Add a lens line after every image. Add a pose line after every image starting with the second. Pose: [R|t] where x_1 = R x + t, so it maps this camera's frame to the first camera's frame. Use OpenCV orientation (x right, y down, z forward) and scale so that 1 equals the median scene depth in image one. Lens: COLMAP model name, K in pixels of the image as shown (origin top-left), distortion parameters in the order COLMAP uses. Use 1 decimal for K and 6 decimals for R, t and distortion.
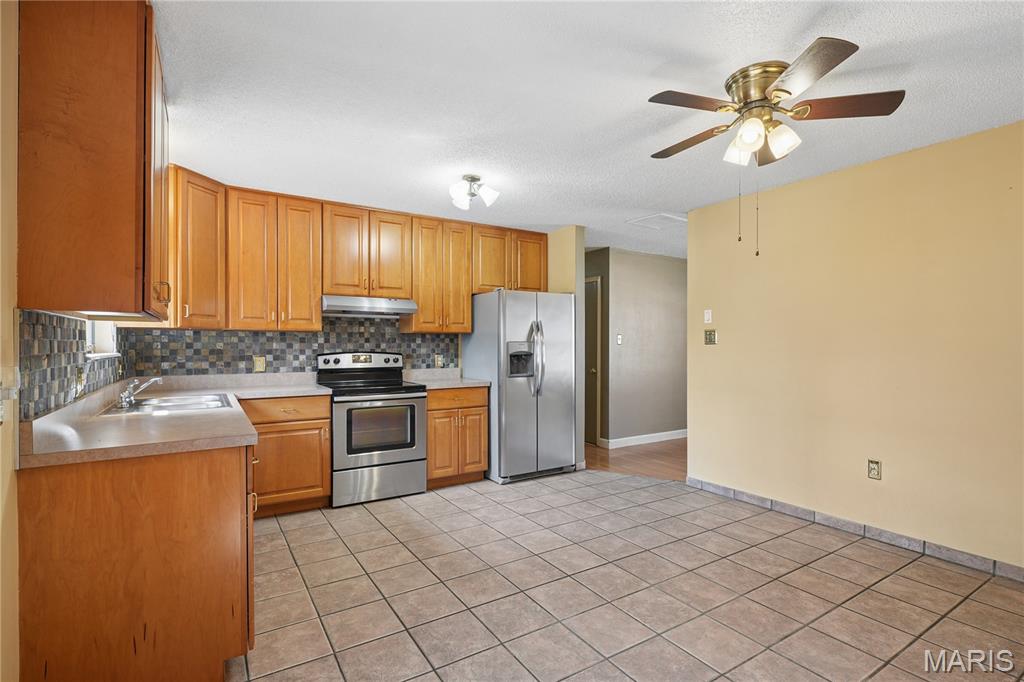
lens RADIAL K [[479.7, 0, 512.1], [0, 479.7, 345.7], [0, 0, 1]] dist [0.000258, 0.000484]
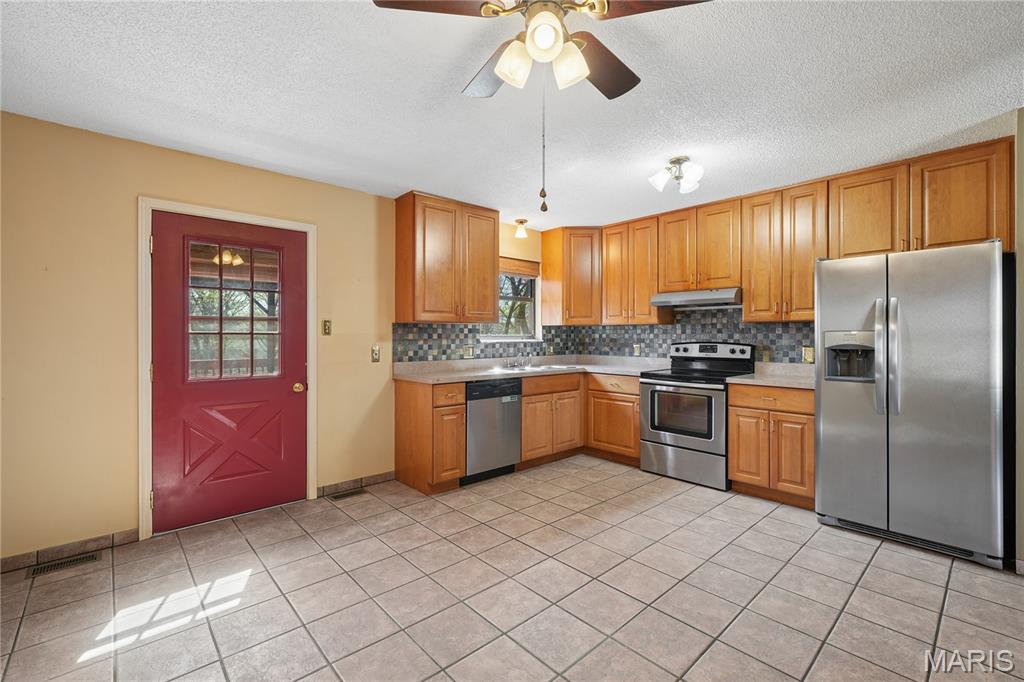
lens RADIAL K [[444.8, 0, 516.2], [0, 444.8, 336.3], [0, 0, 1]] dist [0.001205, 0.000120]
pose [[0.181961, 0.001825, -0.983304, 0.619539], [-0.000795, 0.999998, 0.001709, -0.001069], [0.983305, 0.000470, 0.181962, 0.444661]]
